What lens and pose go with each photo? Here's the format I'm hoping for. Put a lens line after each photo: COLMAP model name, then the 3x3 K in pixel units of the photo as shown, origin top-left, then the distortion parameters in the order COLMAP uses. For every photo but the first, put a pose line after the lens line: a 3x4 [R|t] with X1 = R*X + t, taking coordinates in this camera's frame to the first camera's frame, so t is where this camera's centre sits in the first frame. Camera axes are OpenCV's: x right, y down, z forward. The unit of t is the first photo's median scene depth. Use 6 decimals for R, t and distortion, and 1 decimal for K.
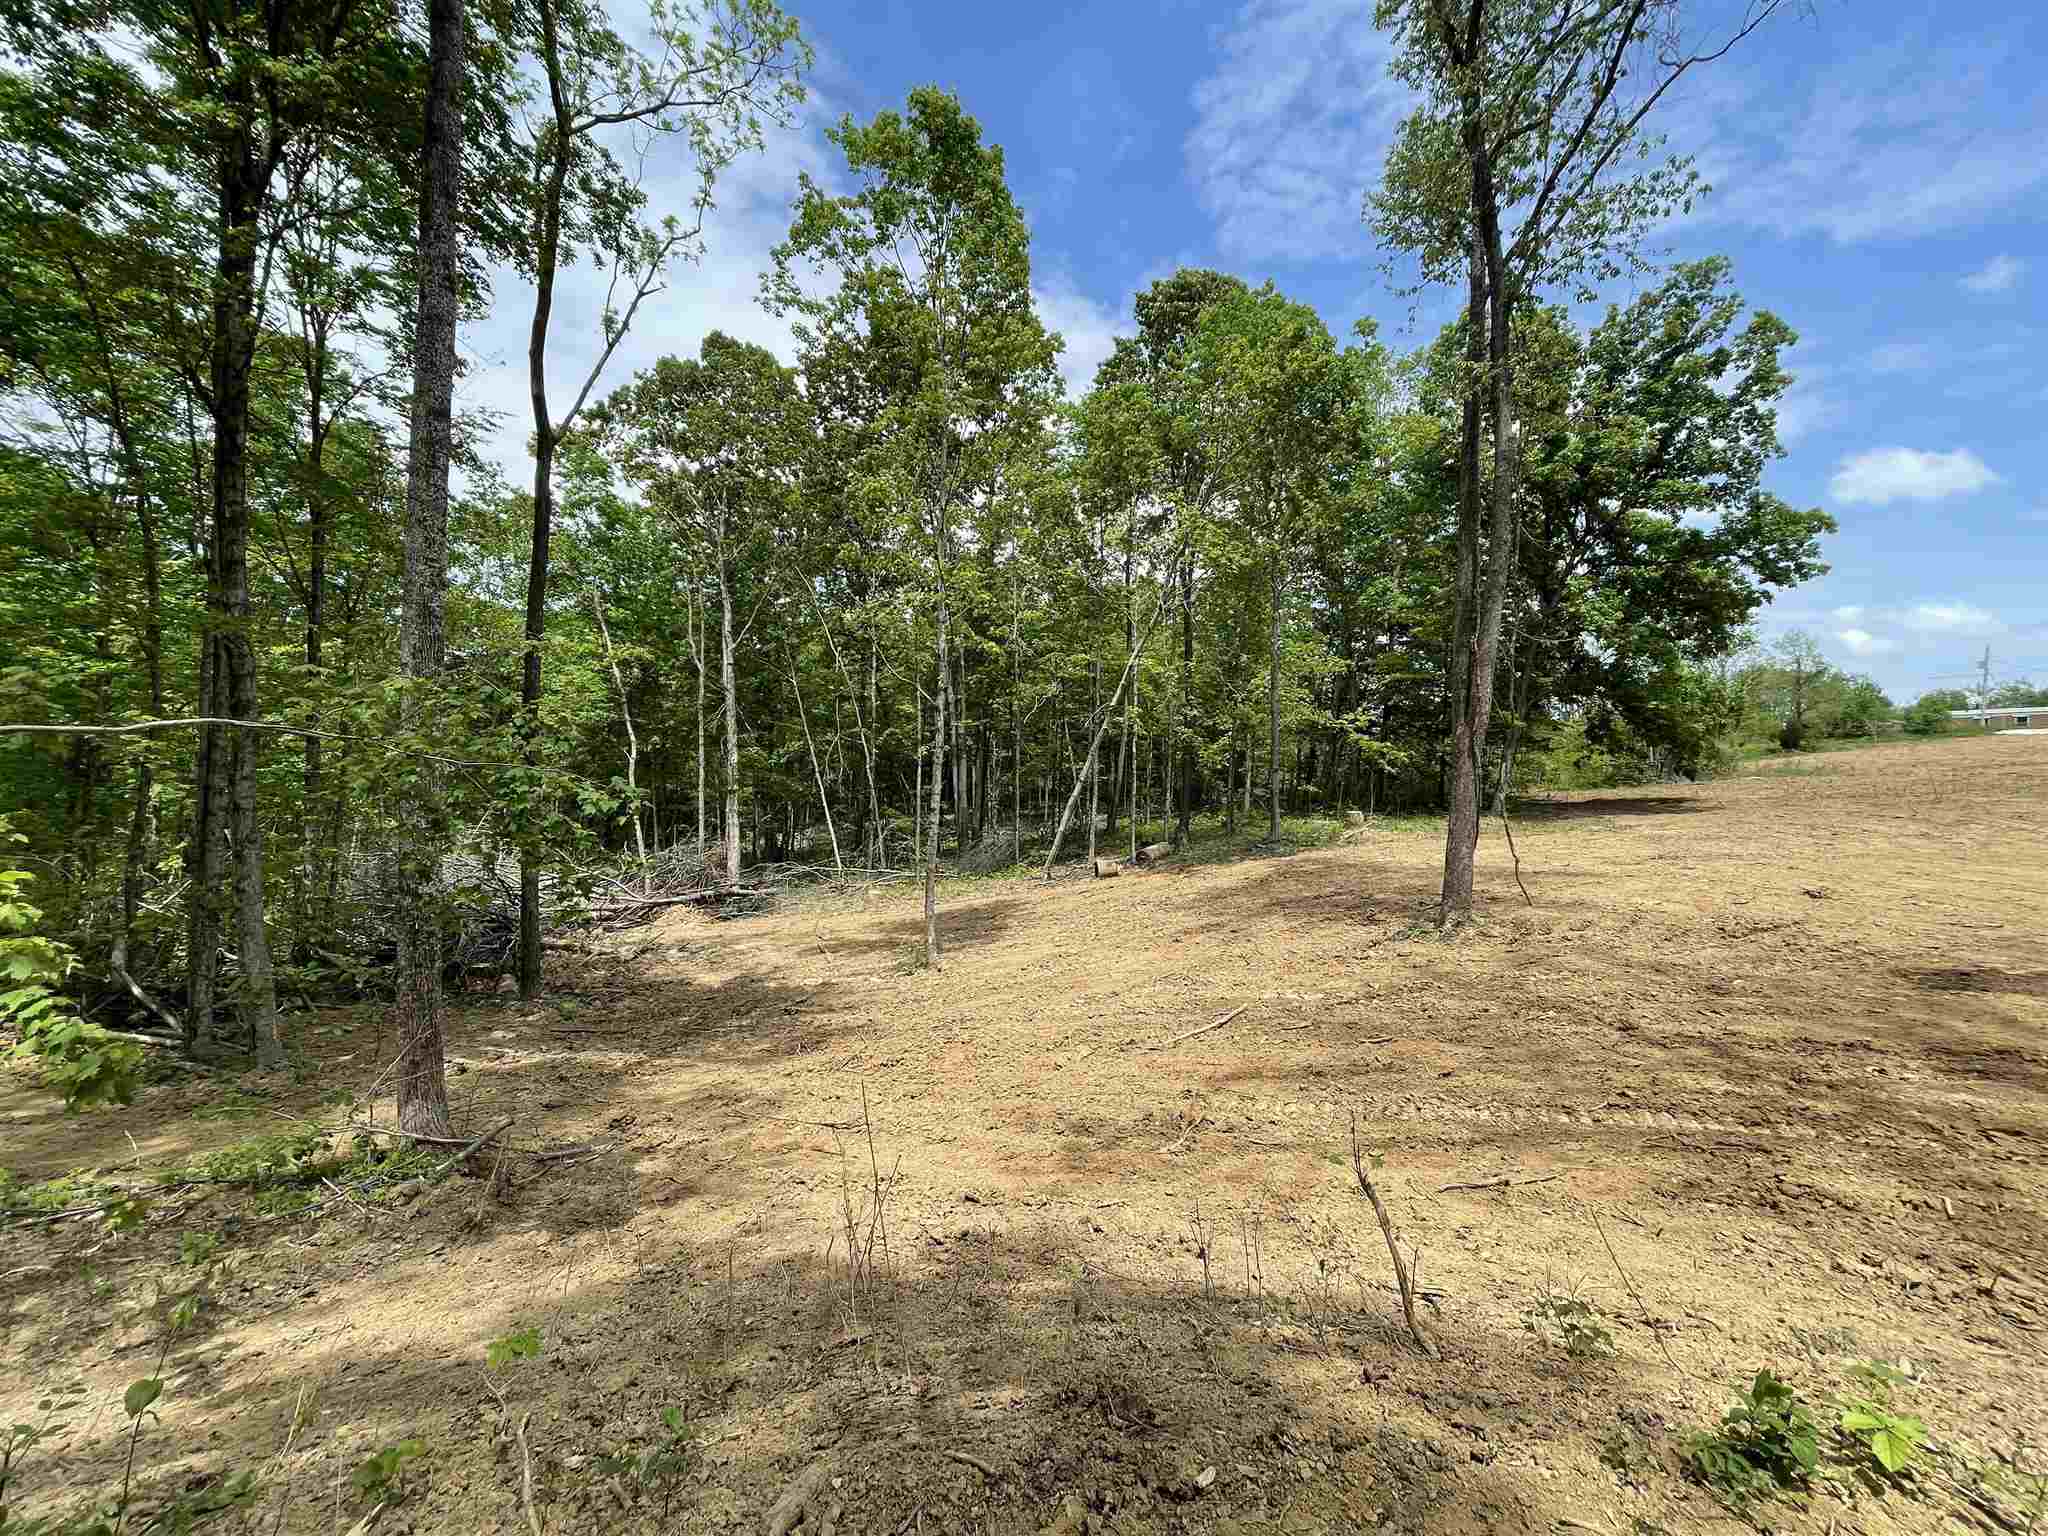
lens RADIAL K [[828.5, 0, 1026.0], [0, 828.5, 765.1], [0, 0, 1]] dist [-0.000638, 0.000036]
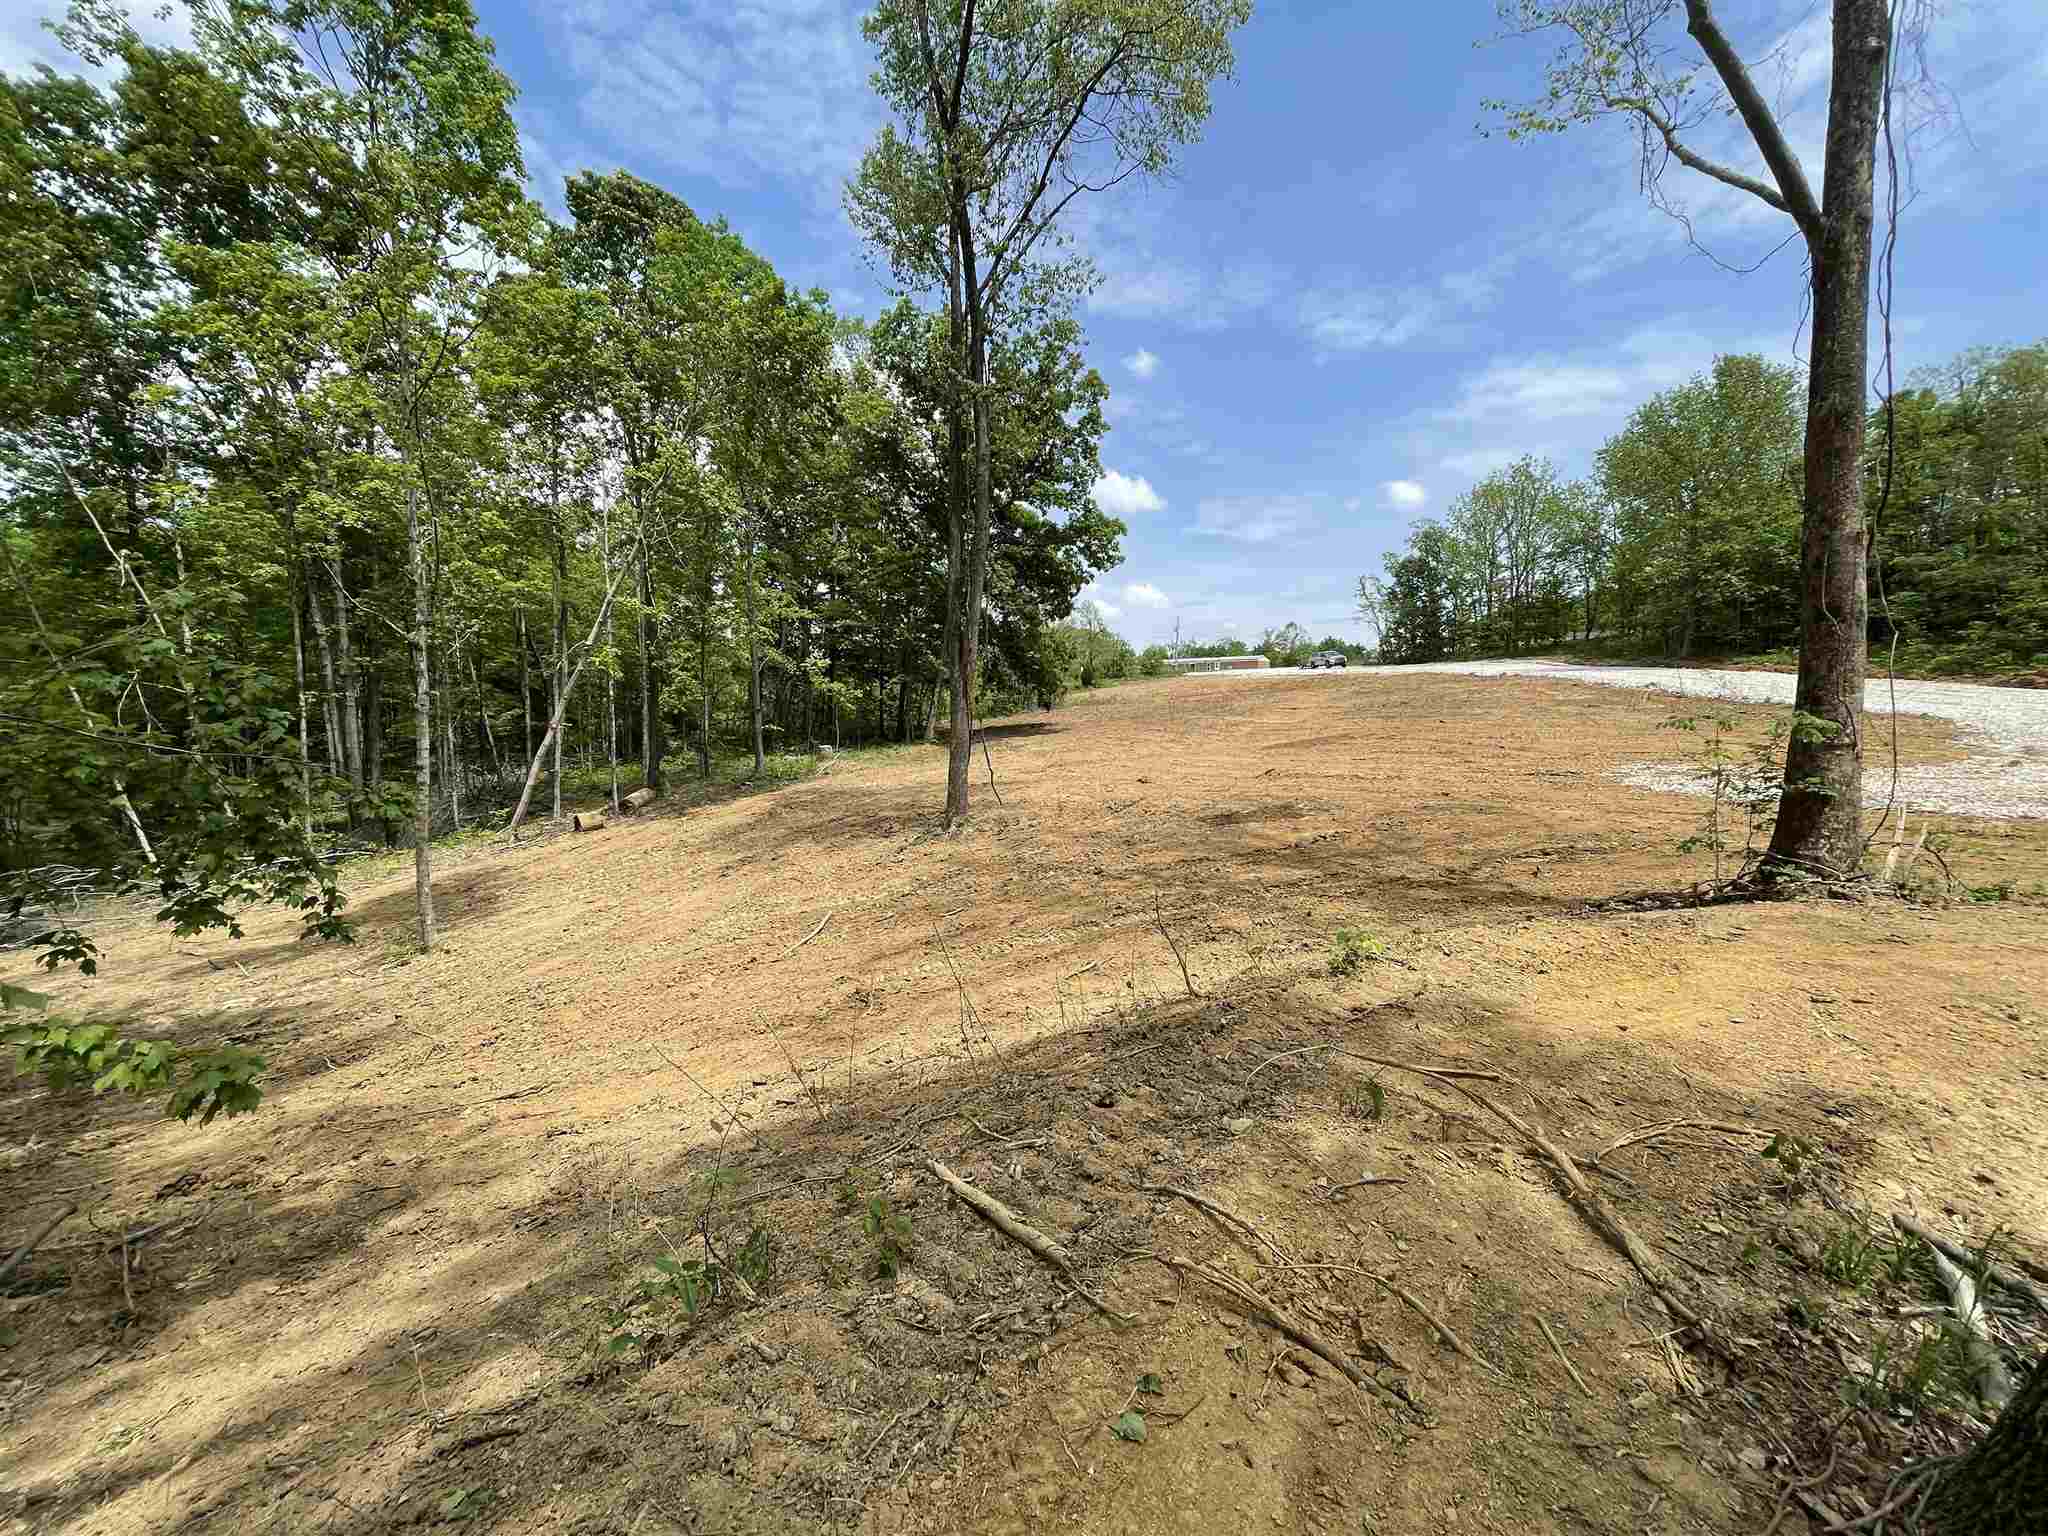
lens RADIAL K [[828.5, 0, 1020.3], [0, 828.5, 760.2], [0, 0, 1]] dist [-0.000638, 0.000036]
pose [[0.773454, -0.065509, 0.630458, -0.108874], [0.024501, 0.996992, 0.073536, -0.000243], [-0.633379, -0.041430, 0.772732, -0.022426]]
